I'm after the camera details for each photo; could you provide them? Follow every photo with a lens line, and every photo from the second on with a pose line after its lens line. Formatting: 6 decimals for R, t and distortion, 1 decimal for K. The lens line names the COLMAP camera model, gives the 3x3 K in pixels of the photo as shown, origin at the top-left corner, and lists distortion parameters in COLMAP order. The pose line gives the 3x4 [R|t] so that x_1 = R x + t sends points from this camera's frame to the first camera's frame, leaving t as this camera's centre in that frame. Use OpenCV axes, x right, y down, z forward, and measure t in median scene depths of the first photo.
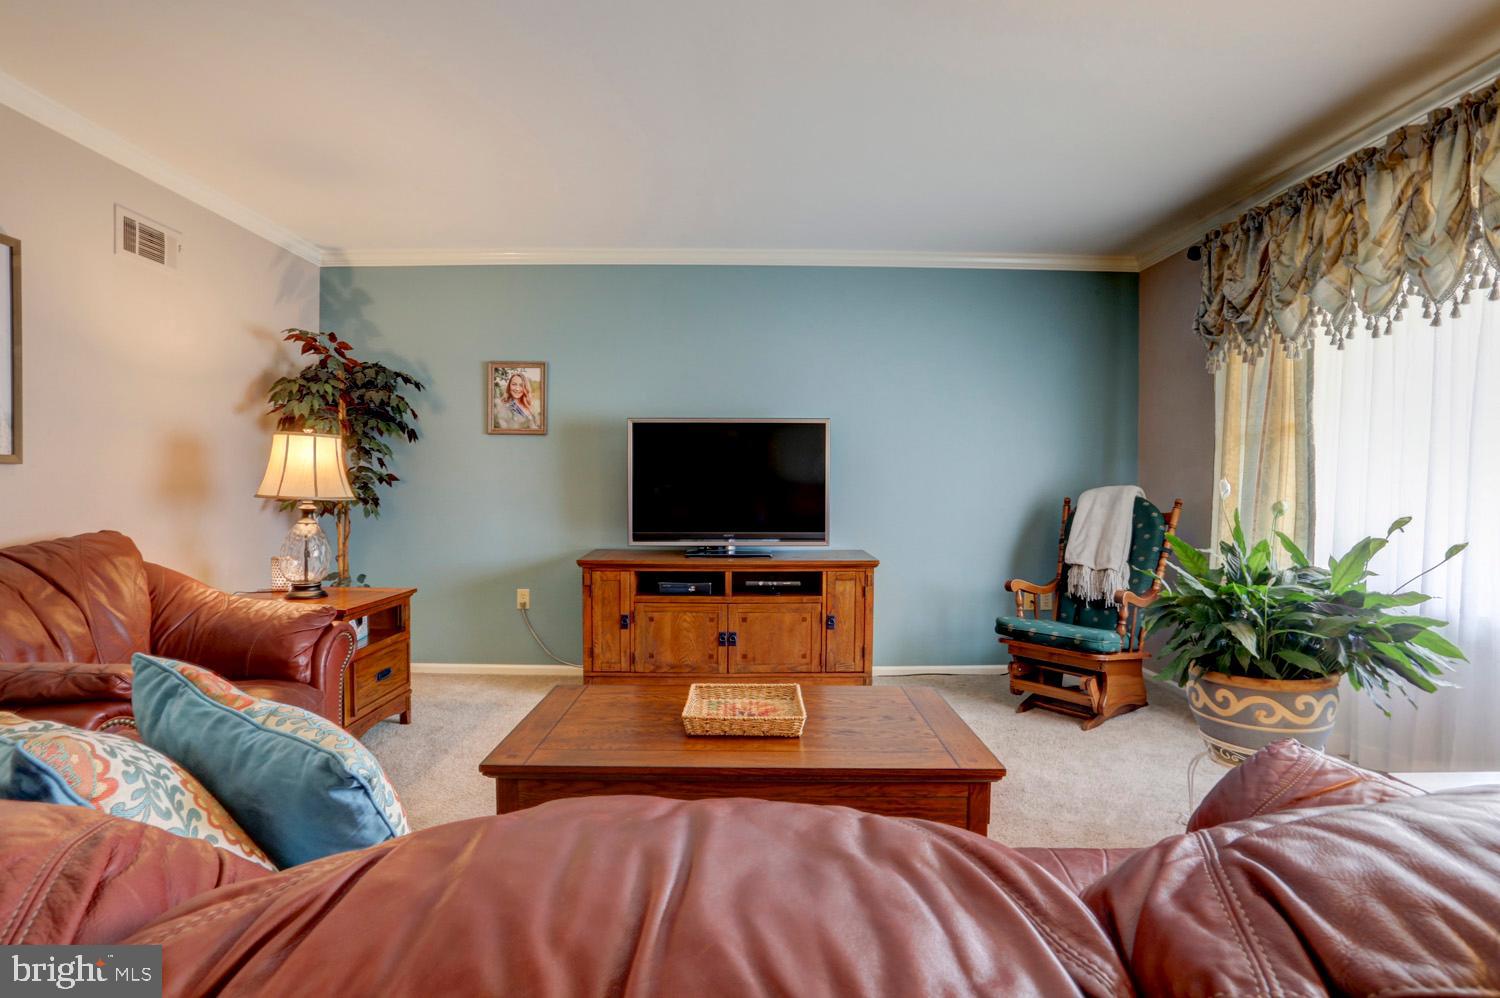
lens RADIAL K [[728.7, 0, 750.0], [0, 728.7, 499.0], [0, 0, 1]] dist [-0.074843, 0.029733]
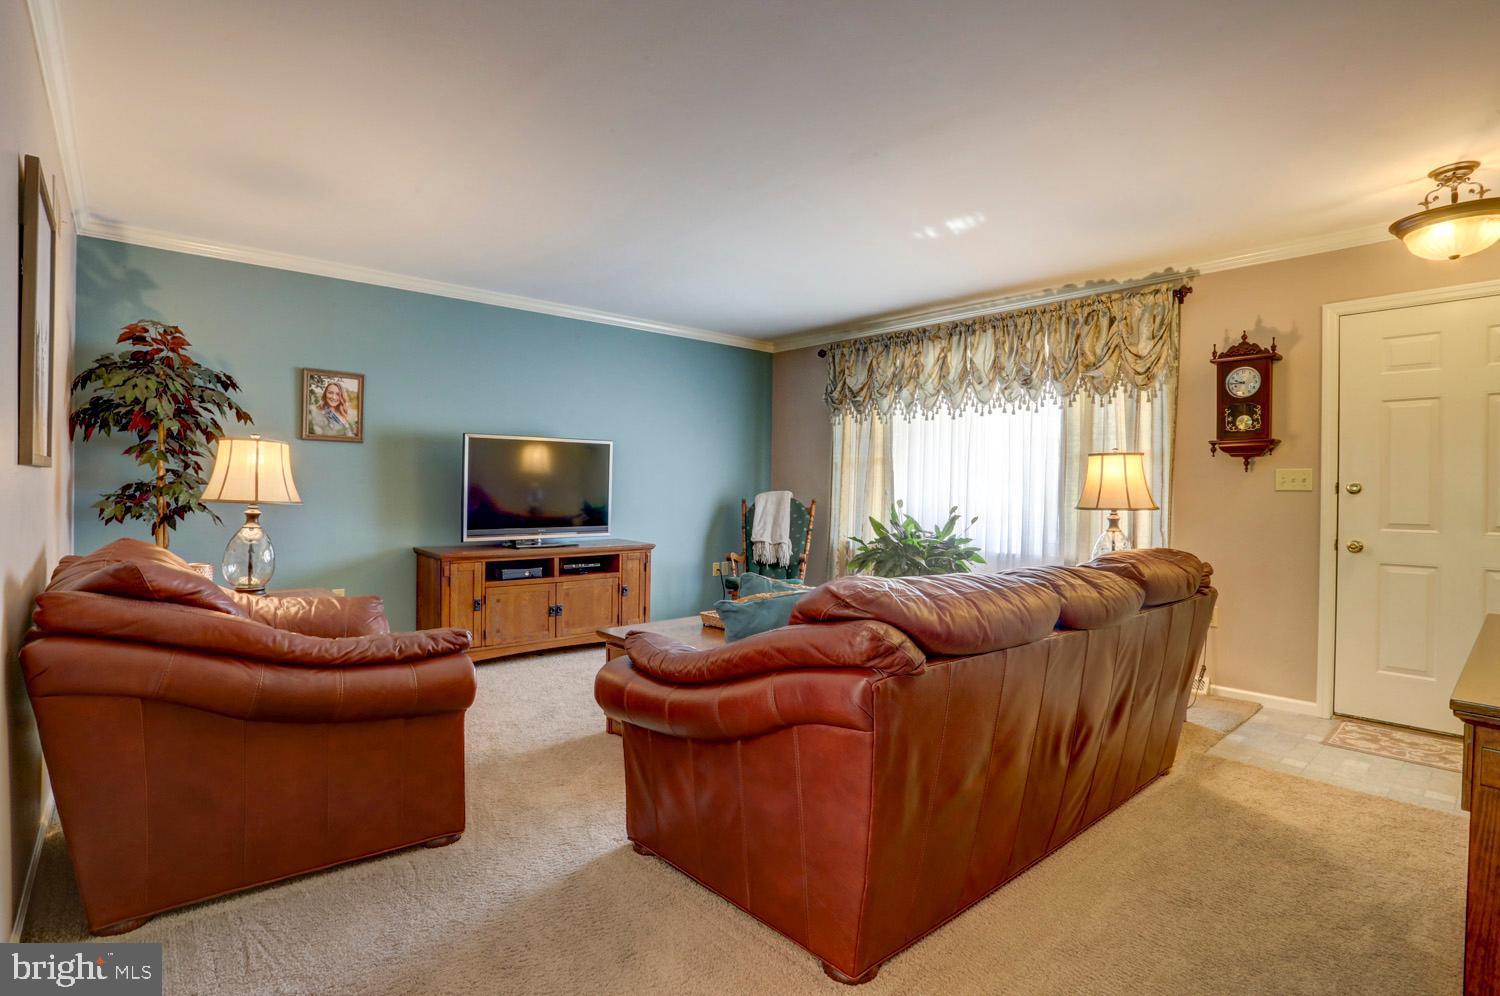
lens RADIAL K [[728.7, 0, 750.0], [0, 728.7, 498.0], [0, 0, 1]] dist [-0.074843, 0.029733]
pose [[0.759936, -0.004718, 0.649981, -0.603509], [0.006780, 0.999977, -0.000669, -0.002499], [-0.649963, 0.004915, 0.759950, -0.194328]]
